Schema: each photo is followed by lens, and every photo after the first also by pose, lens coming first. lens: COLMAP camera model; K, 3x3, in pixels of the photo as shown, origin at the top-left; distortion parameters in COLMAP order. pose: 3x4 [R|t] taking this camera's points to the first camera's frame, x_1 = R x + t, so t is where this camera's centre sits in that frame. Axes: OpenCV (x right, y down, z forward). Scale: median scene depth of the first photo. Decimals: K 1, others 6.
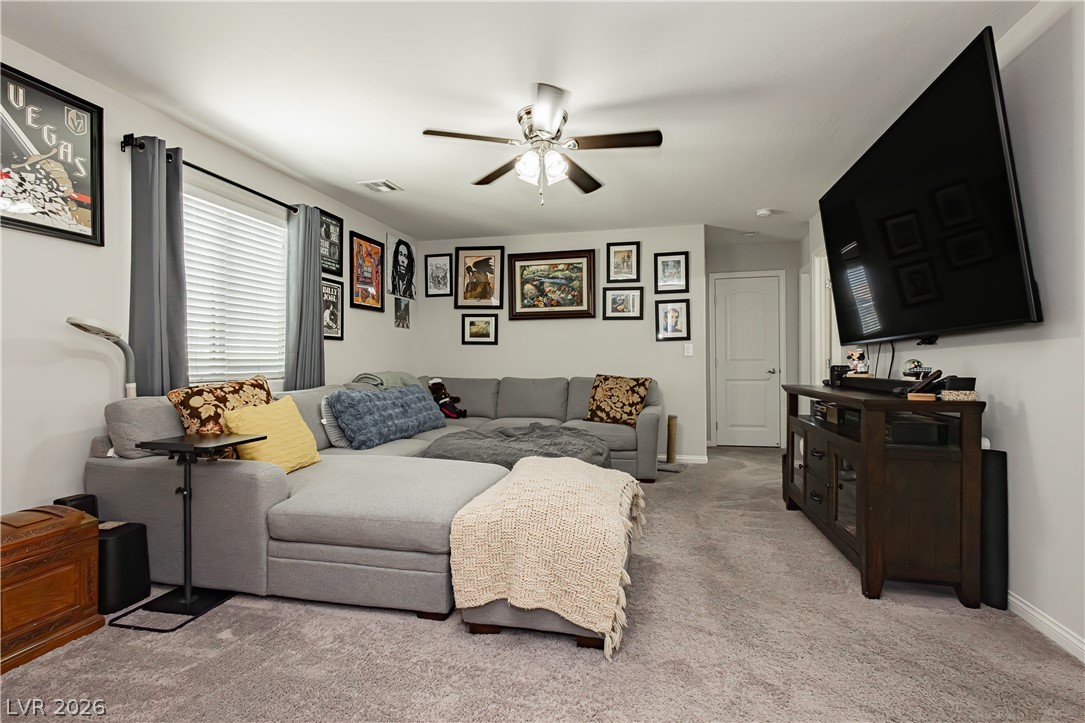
lens RADIAL K [[496.4, 0, 545.2], [0, 496.4, 357.7], [0, 0, 1]] dist [0.001796, -0.001176]
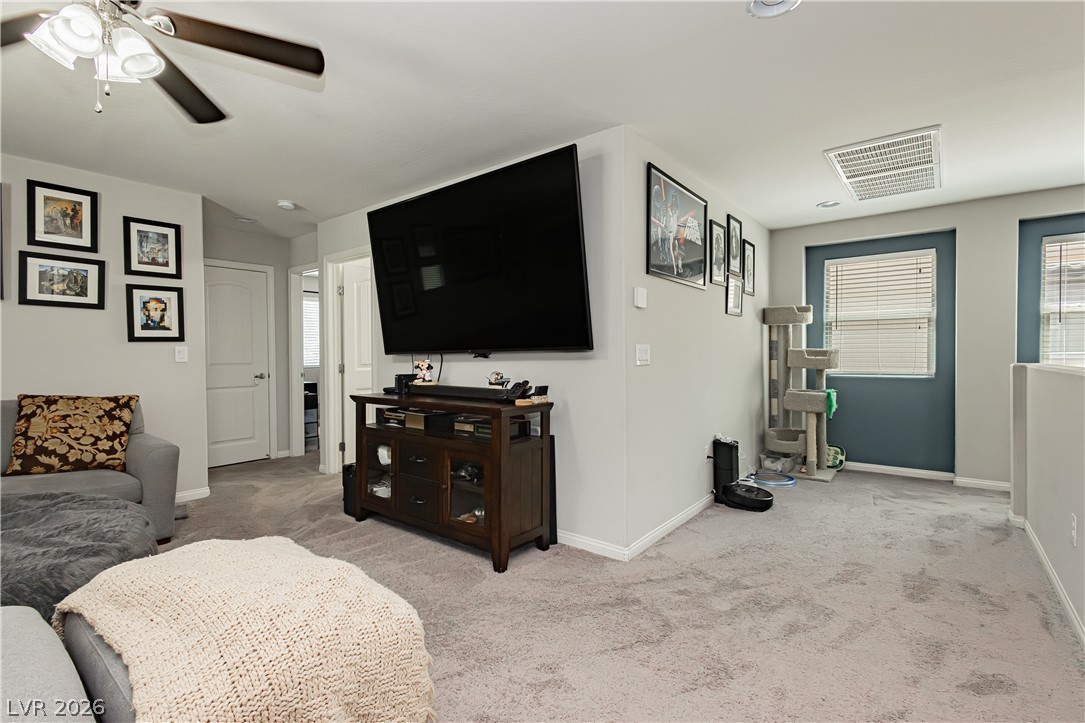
lens RADIAL K [[496.4, 0, 545.2], [0, 496.4, 357.7], [0, 0, 1]] dist [0.001796, -0.001176]
pose [[0.429432, -0.004340, 0.903089, -0.177909], [-0.006418, 0.999949, 0.007857, -0.021872], [-0.903076, -0.009171, 0.429382, 0.178837]]
